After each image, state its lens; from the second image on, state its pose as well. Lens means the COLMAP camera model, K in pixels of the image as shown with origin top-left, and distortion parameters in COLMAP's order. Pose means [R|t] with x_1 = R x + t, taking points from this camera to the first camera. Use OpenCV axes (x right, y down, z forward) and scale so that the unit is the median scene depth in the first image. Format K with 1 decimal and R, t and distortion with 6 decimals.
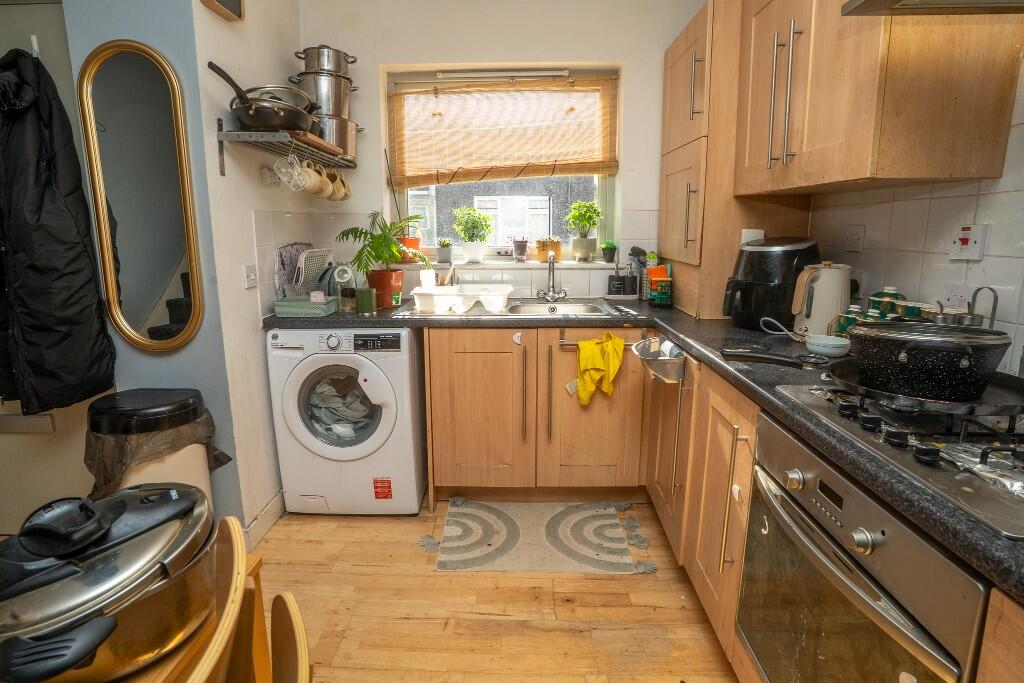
lens RADIAL K [[491.5, 0, 512.0], [0, 491.5, 341.5], [0, 0, 1]] dist [-0.075278, 0.017773]
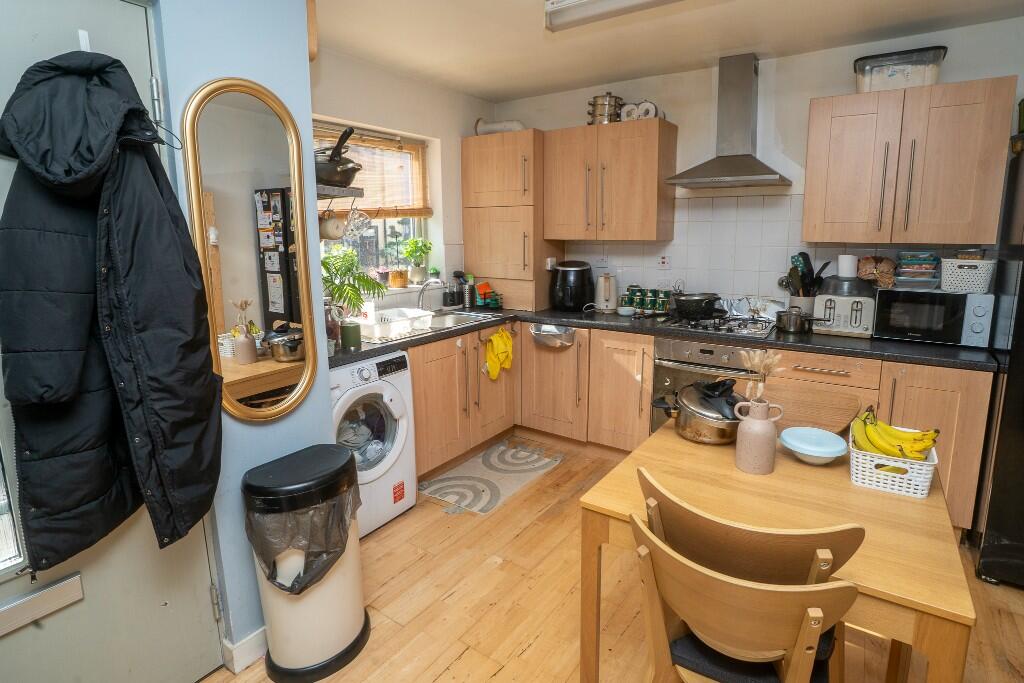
lens RADIAL K [[491.5, 0, 512.0], [0, 491.5, 341.5], [0, 0, 1]] dist [-0.075278, 0.017773]
pose [[0.567287, -0.175037, 0.804703, -0.984603], [0.187314, 0.978964, 0.080892, -0.091183], [-0.801934, 0.104843, 0.588140, 0.064851]]
